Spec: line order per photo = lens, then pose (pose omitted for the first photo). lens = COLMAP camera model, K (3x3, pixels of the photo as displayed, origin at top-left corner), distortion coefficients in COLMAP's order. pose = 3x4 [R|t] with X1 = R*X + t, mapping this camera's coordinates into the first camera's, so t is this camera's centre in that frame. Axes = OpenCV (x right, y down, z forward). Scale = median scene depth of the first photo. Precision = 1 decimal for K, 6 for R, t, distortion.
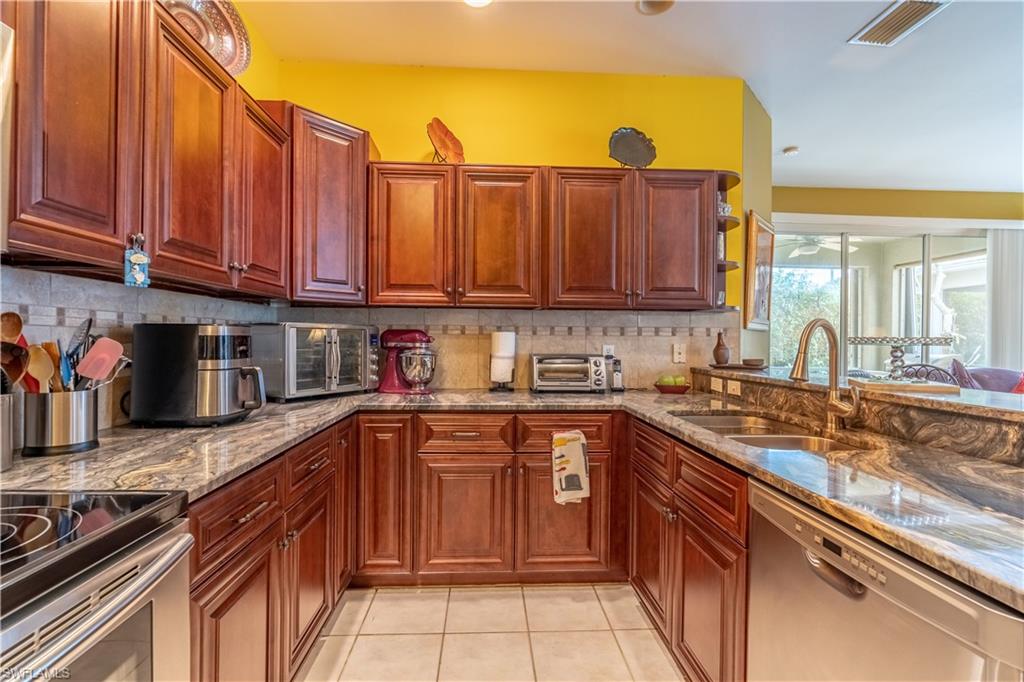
lens RADIAL K [[468.3, 0, 512.0], [0, 468.3, 341.0], [0, 0, 1]] dist [-0.003413, -0.000439]
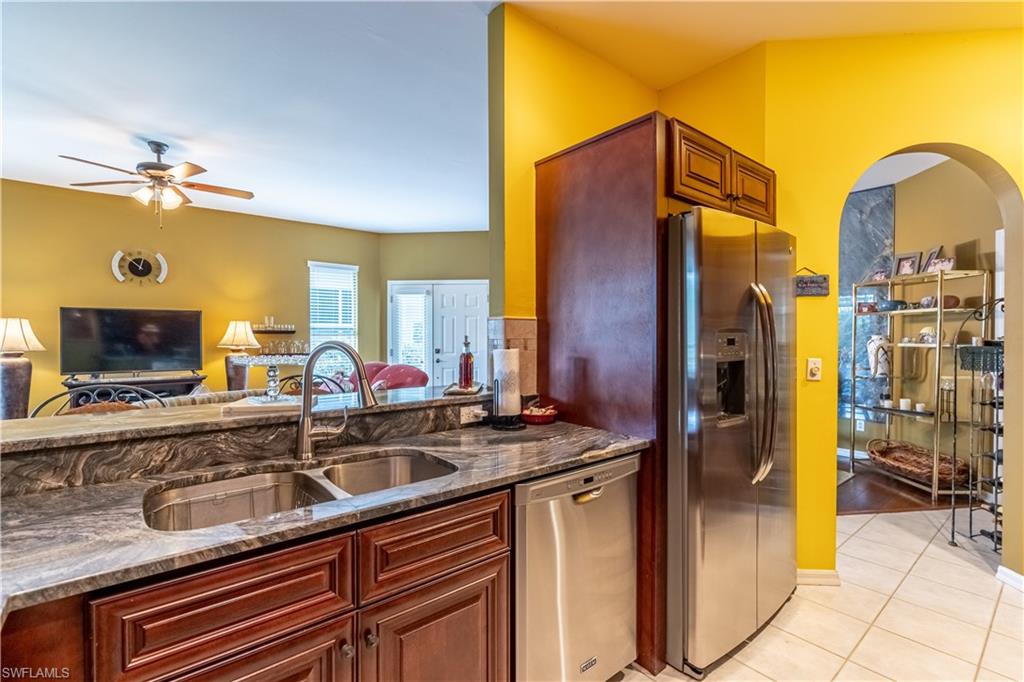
lens RADIAL K [[468.3, 0, 512.0], [0, 468.3, 341.0], [0, 0, 1]] dist [-0.003413, -0.000439]
pose [[-0.586656, -0.018682, 0.809621, -0.234930], [-0.002812, 0.999775, 0.021032, -0.051342], [-0.809832, 0.010062, -0.586576, 0.928681]]
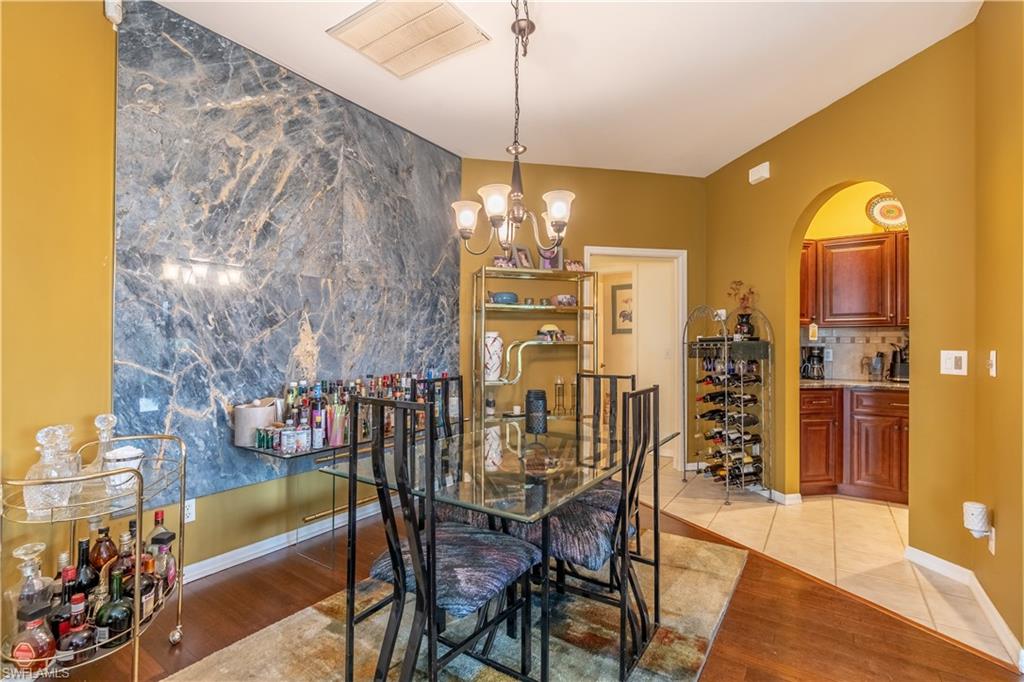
lens RADIAL K [[465.8, 0, 509.0], [0, 465.8, 341.7], [0, 0, 1]] dist [-0.002010, -0.000084]
pose [[-0.609295, -0.018605, -0.792725, 1.839802], [-0.013492, 0.999823, -0.013096, 0.022652], [0.792829, 0.002717, -0.609439, -0.486723]]
